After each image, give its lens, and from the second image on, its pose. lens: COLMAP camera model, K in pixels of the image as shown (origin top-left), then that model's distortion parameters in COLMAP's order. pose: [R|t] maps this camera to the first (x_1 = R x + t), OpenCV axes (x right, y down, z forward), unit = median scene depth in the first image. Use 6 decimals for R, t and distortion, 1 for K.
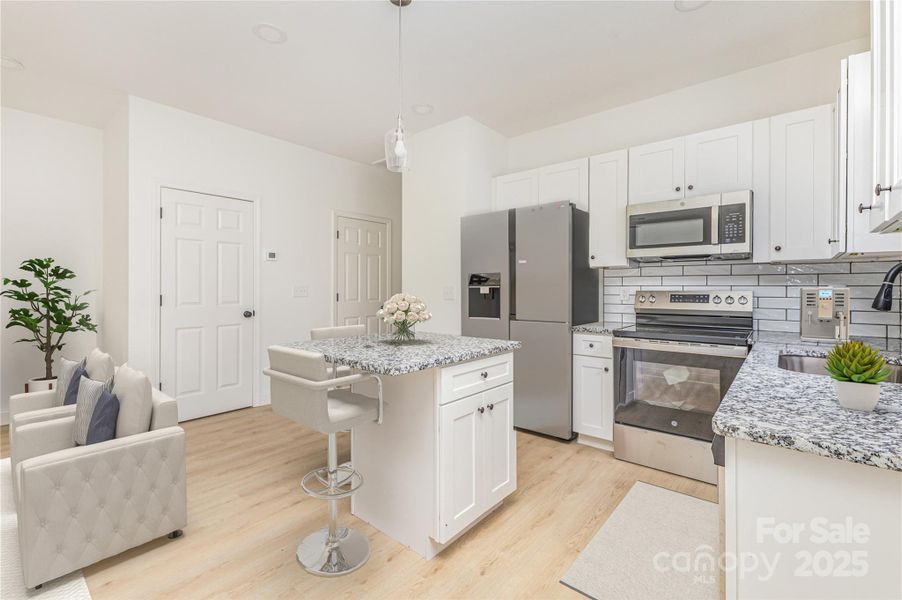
lens RADIAL K [[393.3, 0, 451.9], [0, 393.3, 286.3], [0, 0, 1]] dist [0.008470, 0.000038]
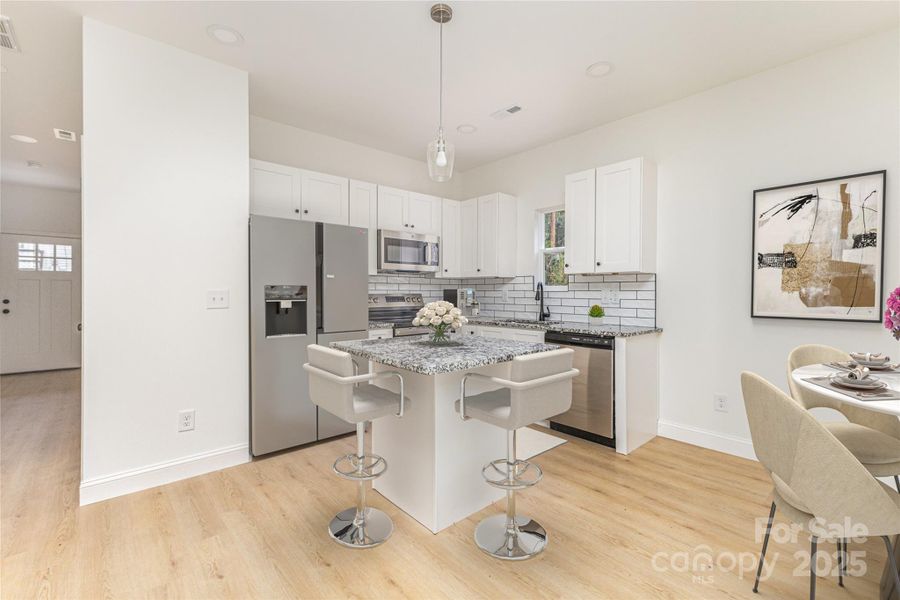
lens RADIAL K [[388.1, 0, 454.5], [0, 388.1, 299.5], [0, 0, 1]] dist [0.003038, -0.000474]
pose [[0.145388, -0.024299, 0.989076, -0.853217], [-0.004861, 0.999669, 0.025274, -0.005562], [-0.989363, -0.008483, 0.145222, 0.609104]]
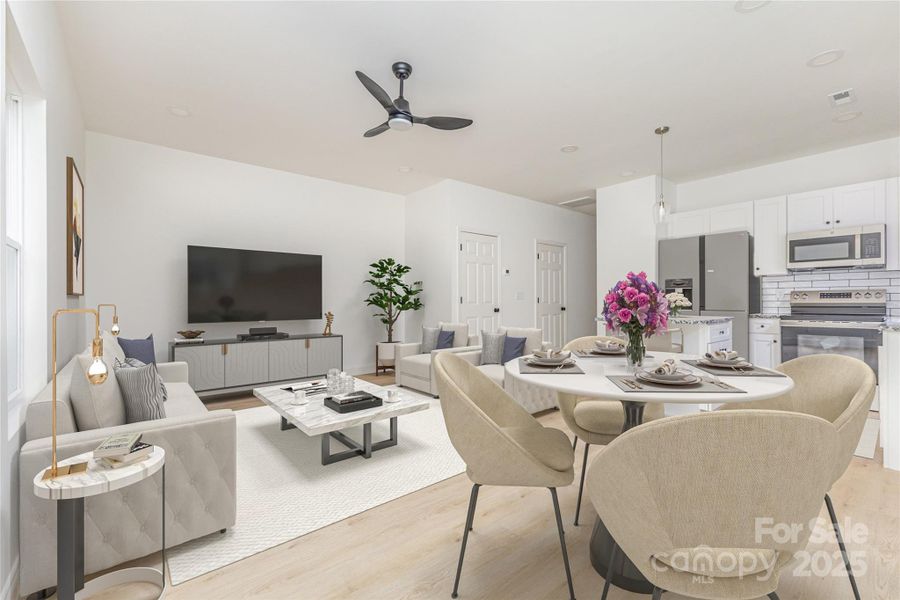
lens RADIAL K [[388.1, 0, 454.5], [0, 388.1, 299.5], [0, 0, 1]] dist [0.003038, -0.000474]
pose [[0.986220, -0.006793, -0.165302, -0.598022], [0.006808, 0.999977, -0.000479, 0.039881], [0.165301, -0.000653, 0.986243, -0.713633]]
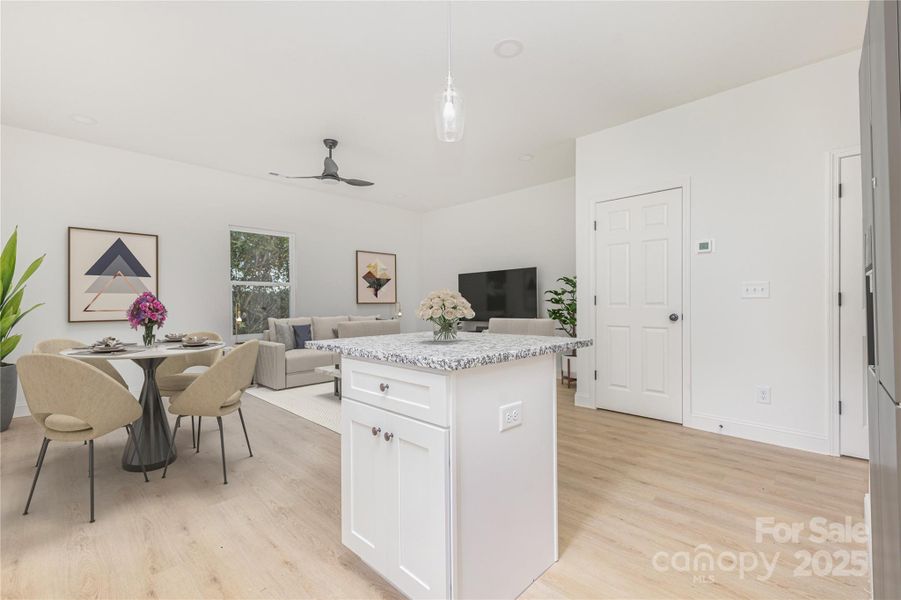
lens RADIAL K [[388.5, 0, 455.0], [0, 388.5, 299.5], [0, 0, 1]] dist [0.003038, -0.000474]
pose [[-0.051261, -0.003846, -0.998678, 0.522829], [0.004937, 0.999979, -0.004105, 0.045235], [0.998673, -0.005140, -0.051241, 0.776641]]
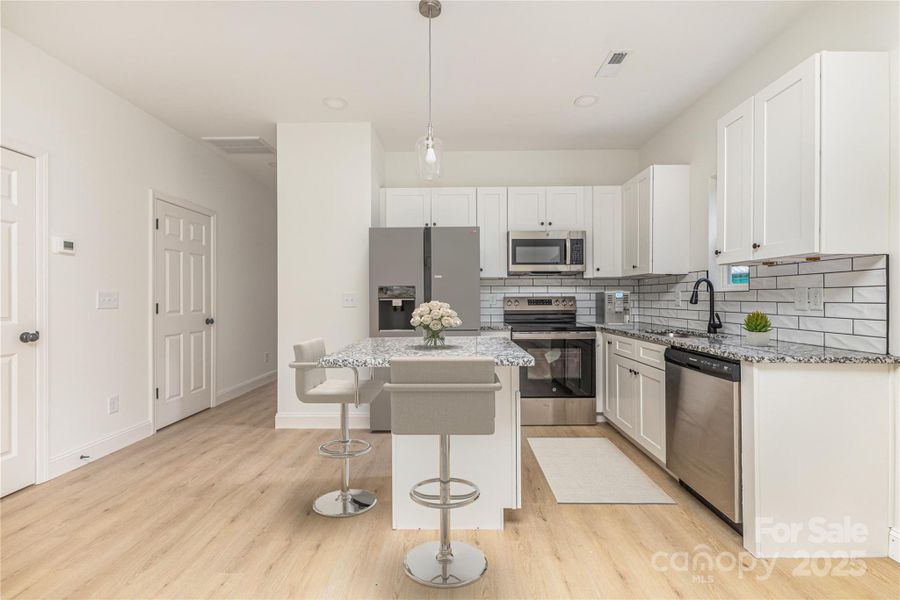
lens RADIAL K [[388.1, 0, 454.5], [0, 388.1, 299.5], [0, 0, 1]] dist [0.003038, -0.000474]
pose [[0.771555, -0.007216, 0.636122, -0.542481], [0.001931, 0.999958, 0.009001, 0.009292], [-0.636160, -0.005717, 0.771536, 0.136498]]
